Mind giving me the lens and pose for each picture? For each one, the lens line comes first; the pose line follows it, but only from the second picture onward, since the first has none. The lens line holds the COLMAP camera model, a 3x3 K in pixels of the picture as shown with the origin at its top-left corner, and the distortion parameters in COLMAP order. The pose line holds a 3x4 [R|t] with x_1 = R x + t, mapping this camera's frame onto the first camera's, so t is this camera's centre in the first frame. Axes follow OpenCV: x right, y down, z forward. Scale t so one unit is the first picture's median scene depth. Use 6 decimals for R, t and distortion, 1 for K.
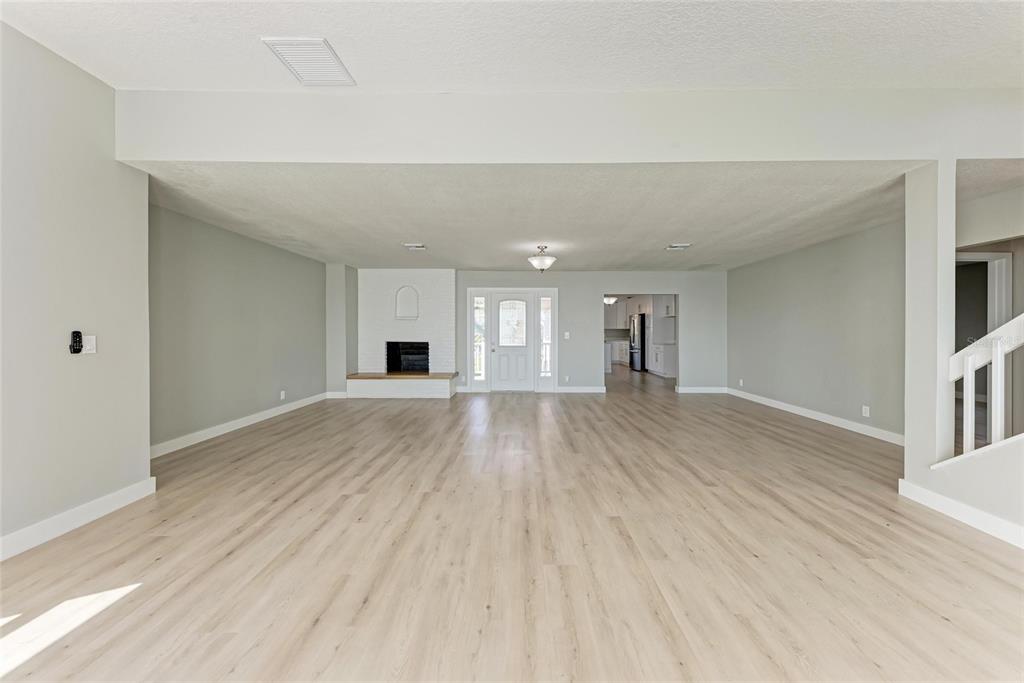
lens RADIAL K [[365.0, 0, 513.5], [0, 365.0, 330.3], [0, 0, 1]] dist [0.006859, -0.000064]
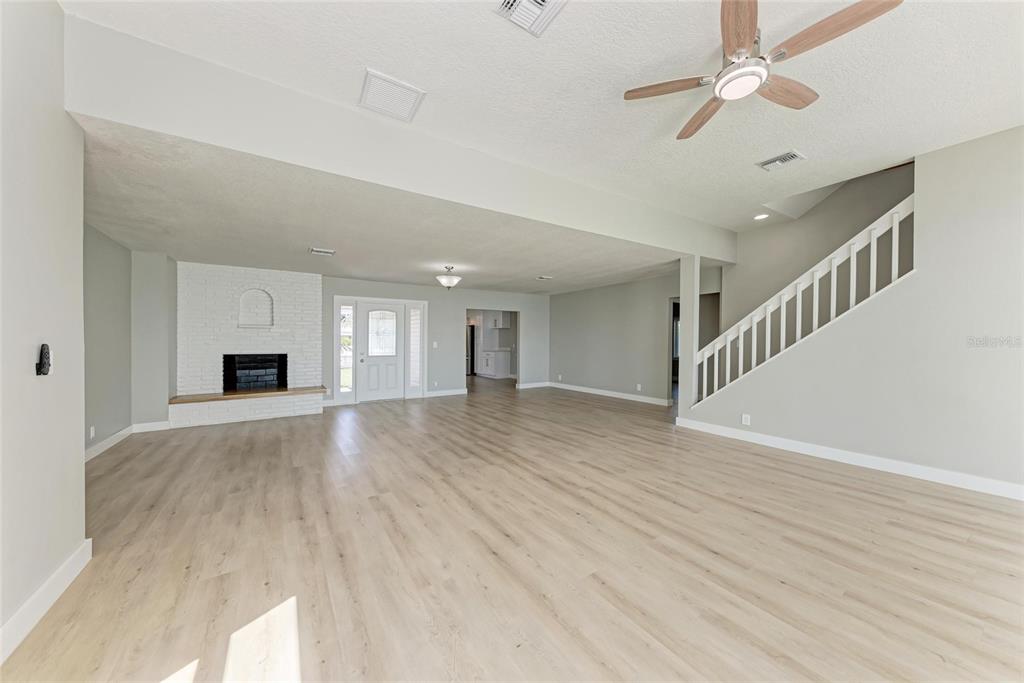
lens RADIAL K [[357.1, 0, 514.1], [0, 357.1, 343.7], [0, 0, 1]] dist [0.008596, -0.000193]
pose [[0.835604, -0.009121, 0.549256, -0.270360], [0.002613, 0.999917, 0.012630, -0.001901], [-0.549326, -0.009118, 0.835559, -0.034455]]
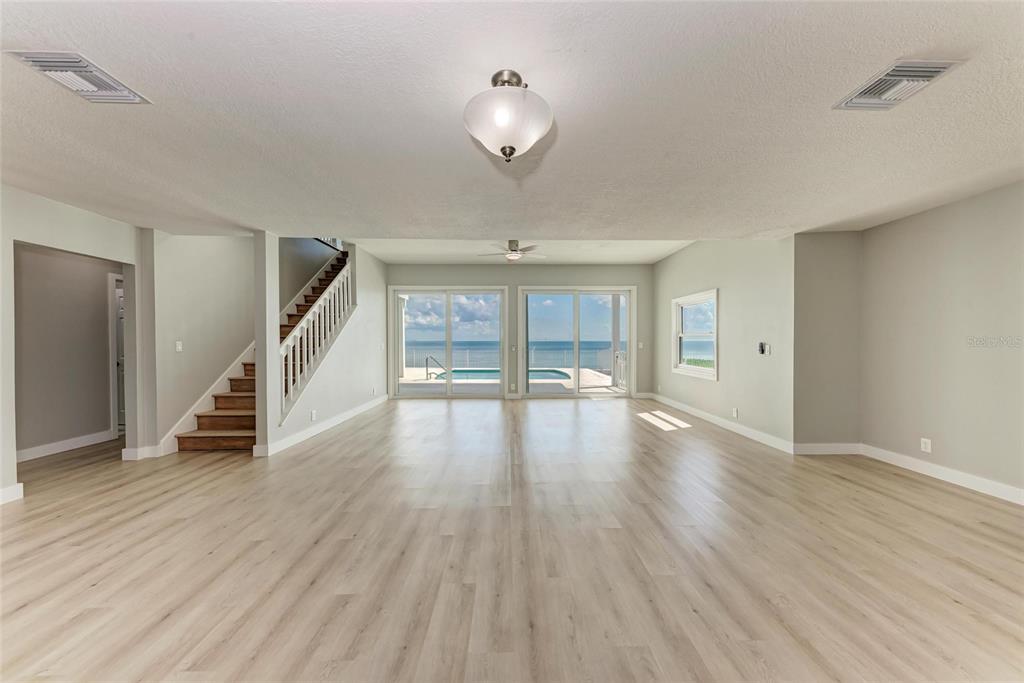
lens RADIAL K [[357.1, 0, 514.1], [0, 357.1, 343.7], [0, 0, 1]] dist [0.008596, -0.000193]
pose [[-0.999713, -0.007400, -0.022798, 0.063167], [-0.007452, 0.999970, 0.002227, 0.004831], [0.022780, 0.002396, -0.999738, 0.985450]]
